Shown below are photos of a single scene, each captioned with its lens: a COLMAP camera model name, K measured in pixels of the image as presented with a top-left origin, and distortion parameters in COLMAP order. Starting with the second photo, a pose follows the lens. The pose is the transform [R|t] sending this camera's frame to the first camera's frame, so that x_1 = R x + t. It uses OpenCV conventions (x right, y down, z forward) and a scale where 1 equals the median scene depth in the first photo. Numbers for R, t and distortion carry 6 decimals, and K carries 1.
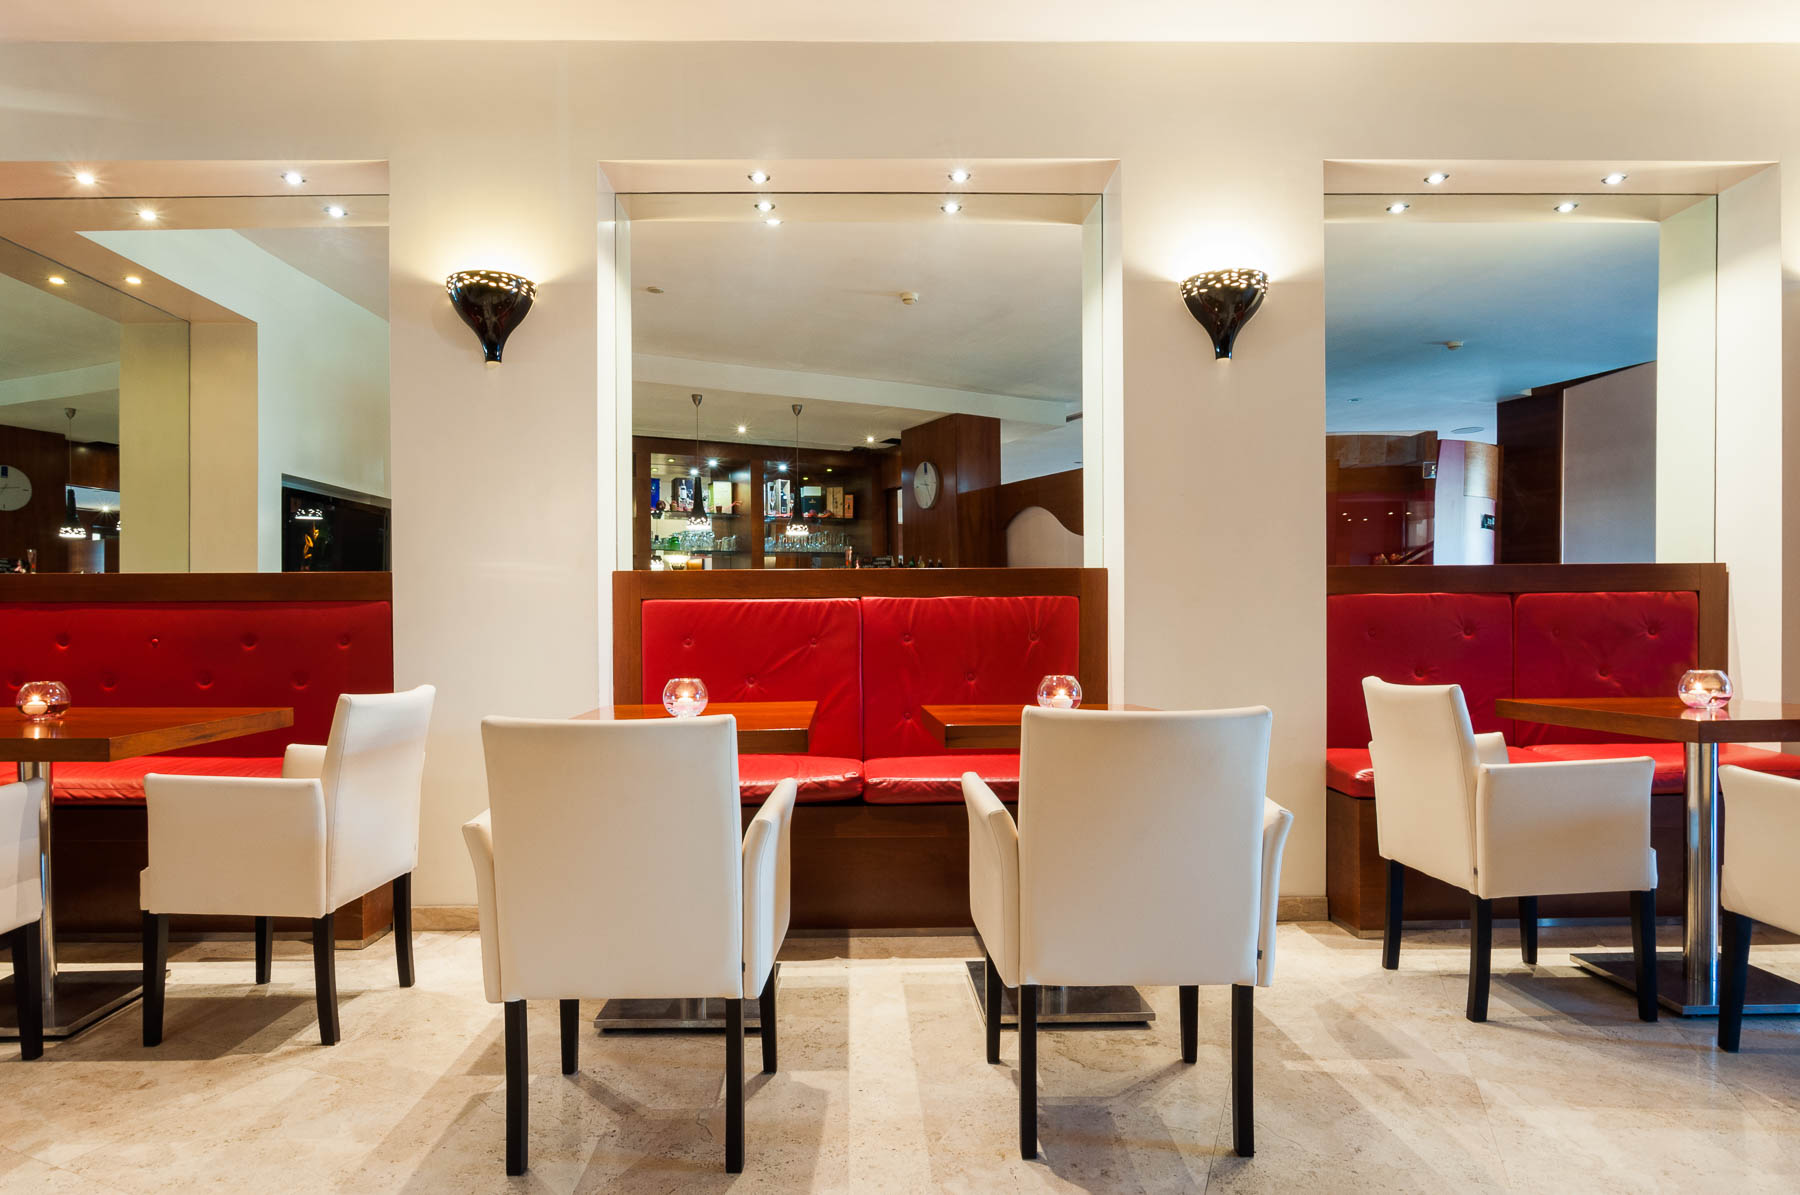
lens RADIAL K [[1009.8, 0, 907.0], [0, 1009.8, 631.7], [0, 0, 1]] dist [-0.008236, -0.002179]
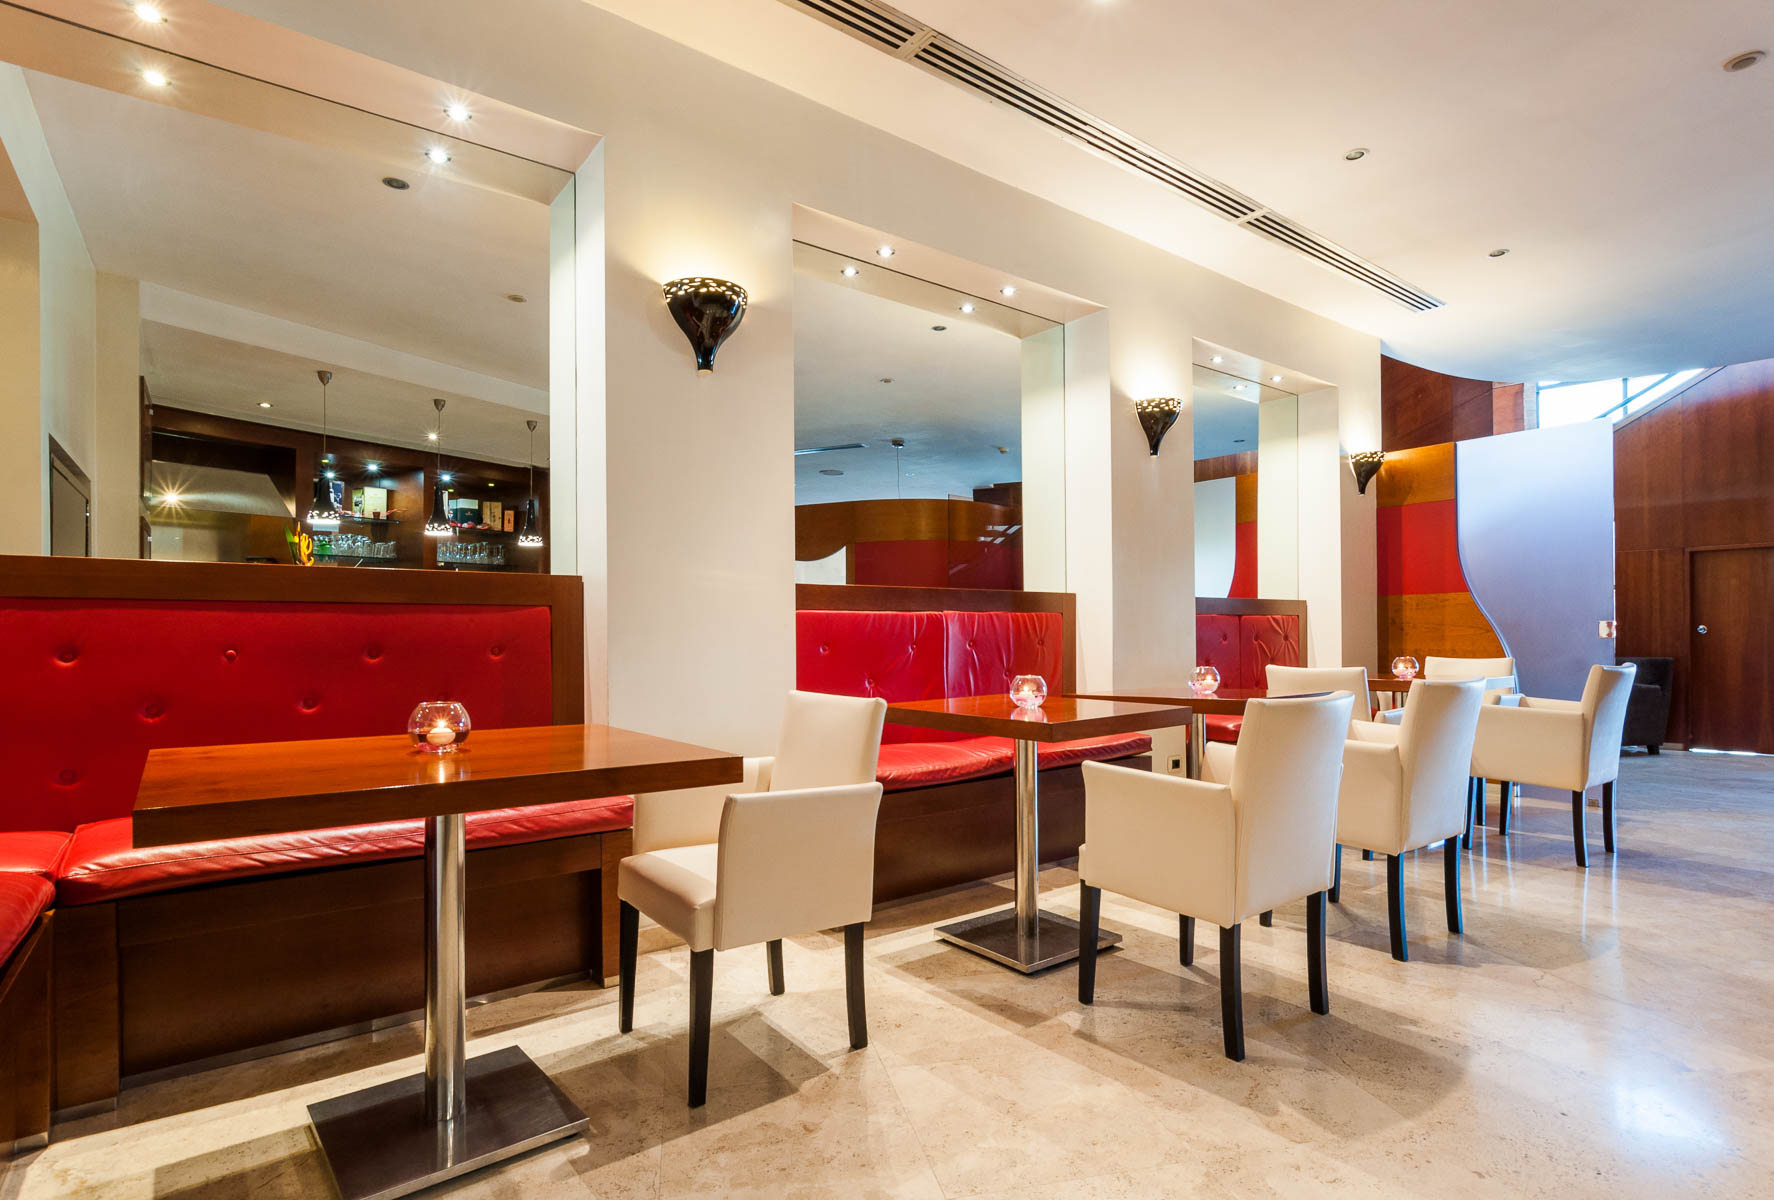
lens RADIAL K [[873.9, 0, 837.9], [0, 873.9, 633.1], [0, 0, 1]] dist [-0.005878, -0.000086]
pose [[0.814692, 0.002566, 0.579888, -0.803821], [0.005325, 0.999915, -0.011907, 0.004944], [-0.579869, 0.012788, 0.814609, 0.216764]]
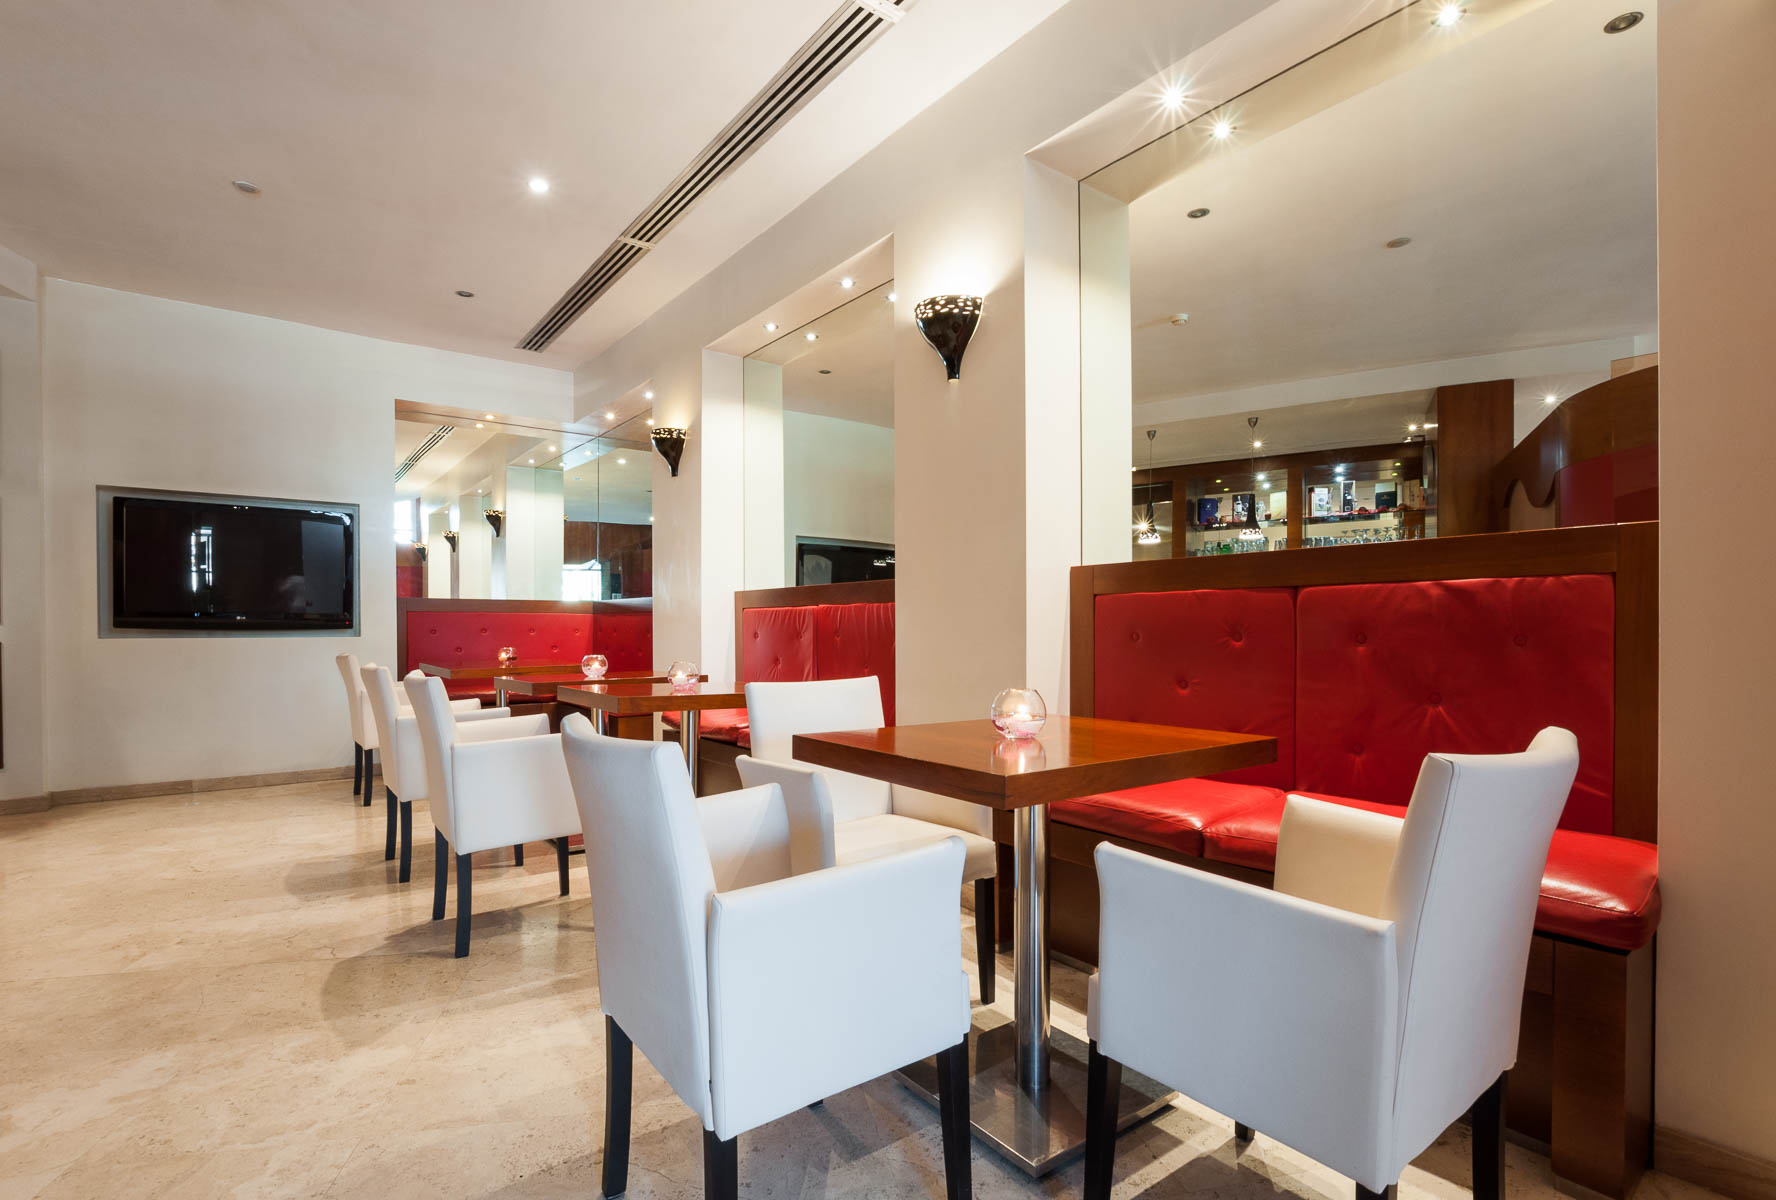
lens RADIAL K [[819.5, 0, 884.8], [0, 819.5, 620.7], [0, 0, 1]] dist [0.000248, -0.000140]
pose [[0.610080, 0.001687, -0.792338, 0.978920], [-0.006551, 0.999974, -0.002915, -0.010365], [0.792312, 0.006969, 0.610076, 0.413957]]
